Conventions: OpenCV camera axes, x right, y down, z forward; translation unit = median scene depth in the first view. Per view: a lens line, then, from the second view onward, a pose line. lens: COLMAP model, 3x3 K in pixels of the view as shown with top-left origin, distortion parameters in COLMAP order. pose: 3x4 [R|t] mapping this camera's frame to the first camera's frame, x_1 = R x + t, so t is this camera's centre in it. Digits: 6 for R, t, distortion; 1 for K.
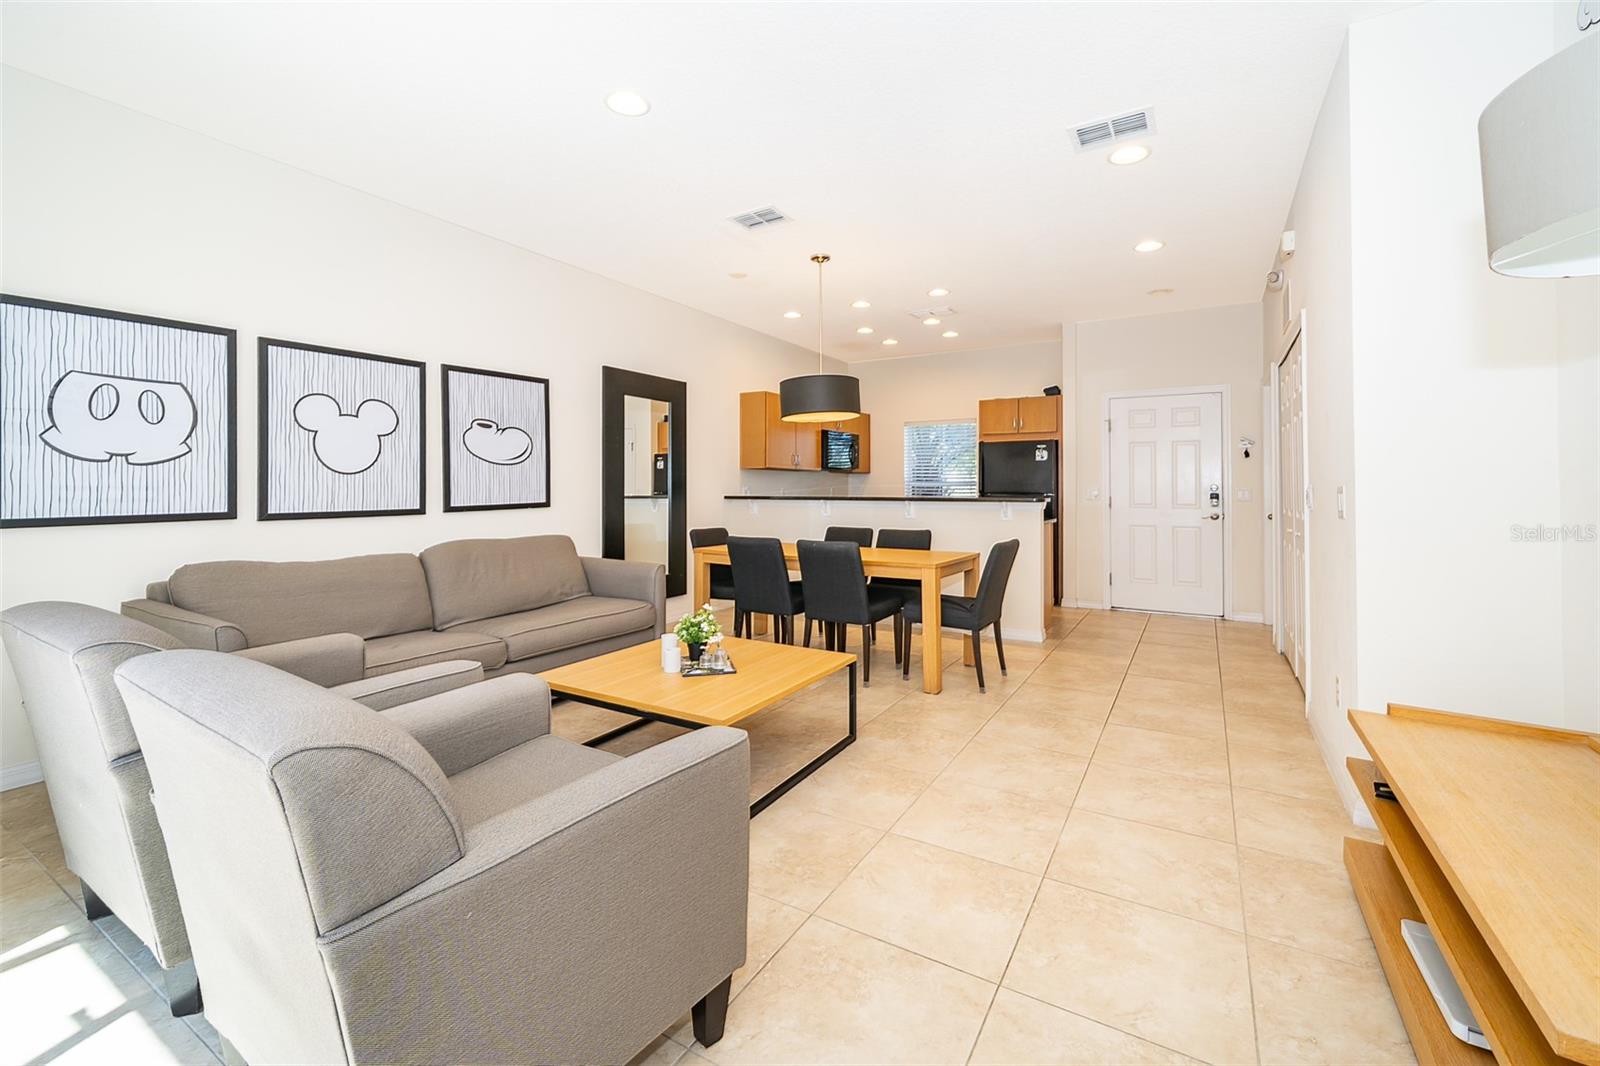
lens RADIAL K [[636.3, 0, 814.3], [0, 636.3, 480.0], [0, 0, 1]] dist [-0.000760, 0.000011]
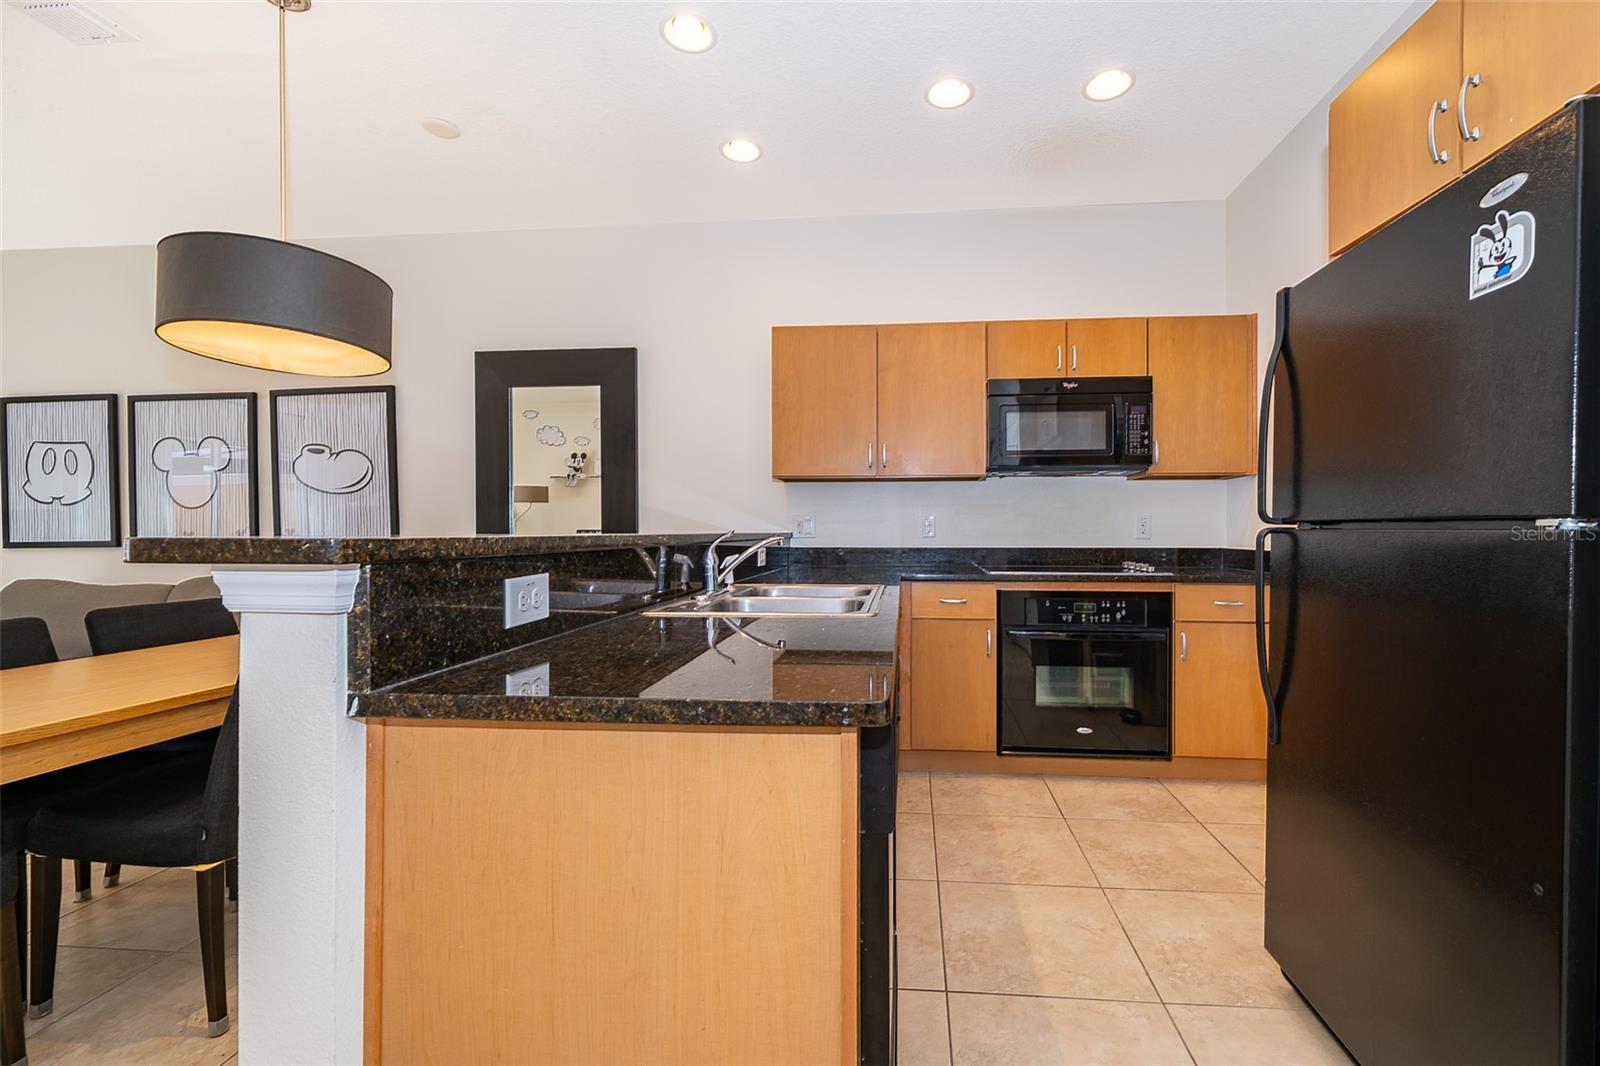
lens RADIAL K [[671.3, 0, 842.0], [0, 671.3, 537.0], [0, 0, 1]] dist [-0.000393, 0.000094]
pose [[0.450132, 0.007273, -0.892933, 0.585014], [0.016311, 0.999733, 0.016365, 0.028882], [0.892813, -0.021932, 0.449893, 1.088134]]
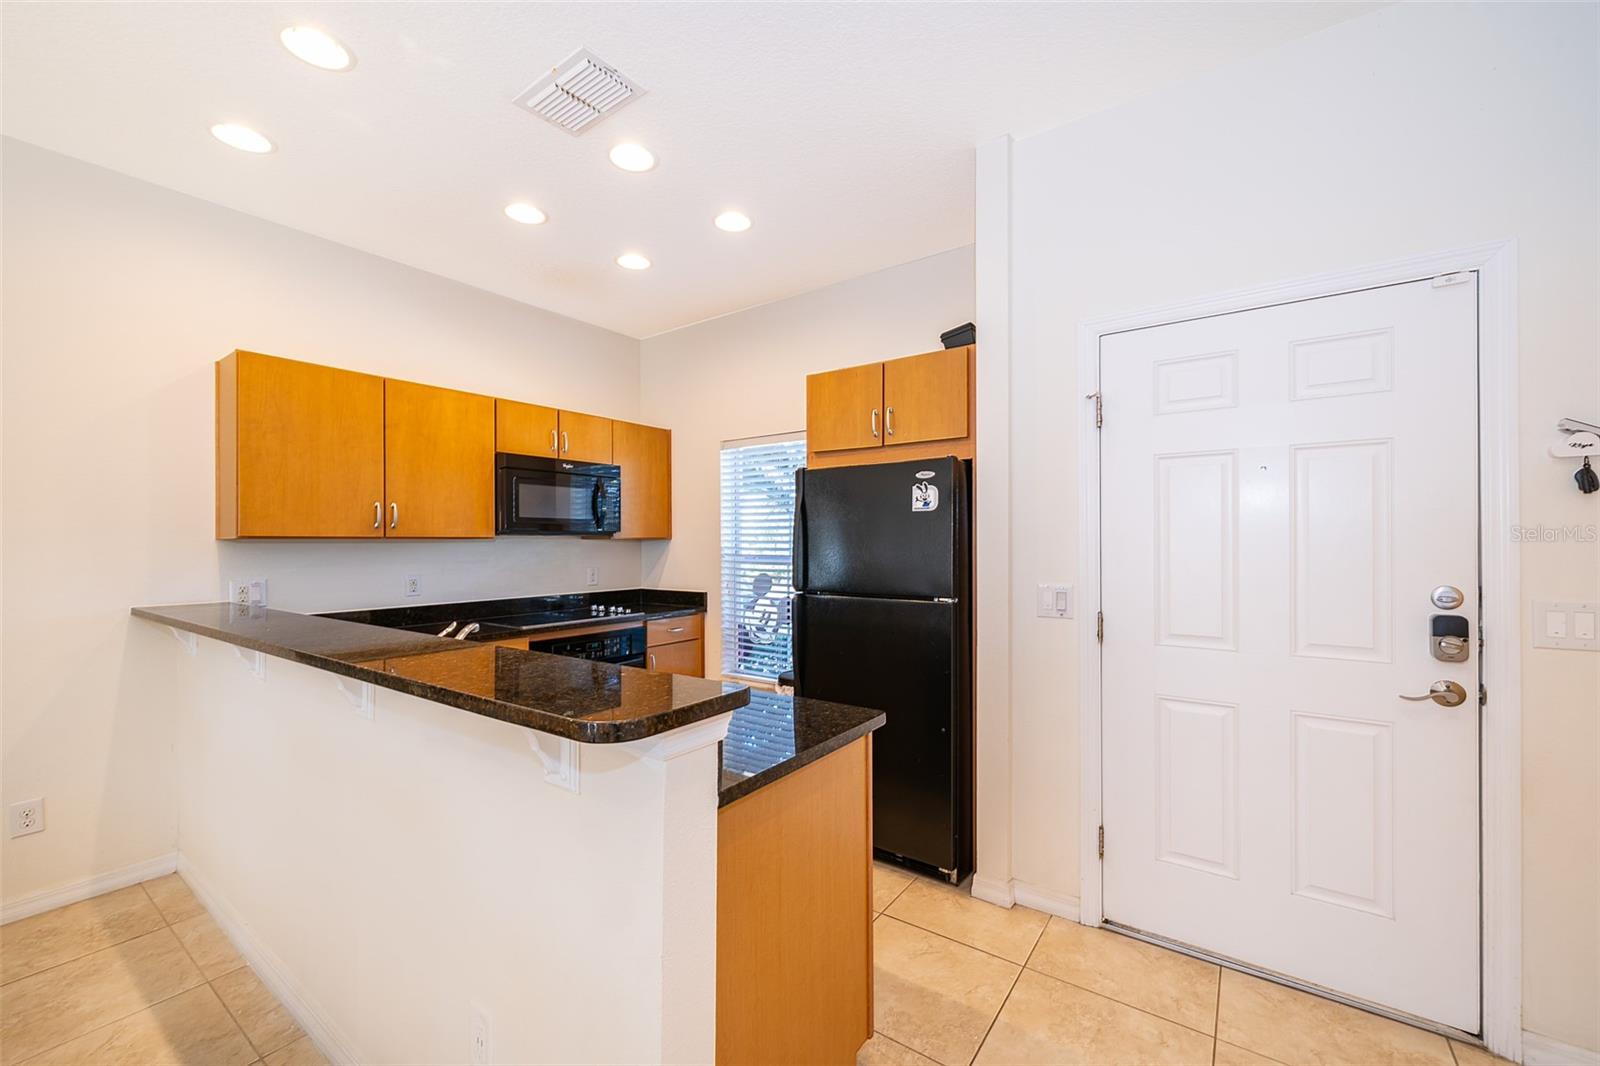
lens RADIAL K [[644.1, 0, 801.7], [0, 644.1, 543.0], [0, 0, 1]] dist [0.000838, -0.000058]
pose [[0.997864, -0.007037, -0.064943, 0.421024], [0.008028, 0.999855, 0.015013, -0.024318], [0.064828, -0.015502, 0.997776, 0.823466]]
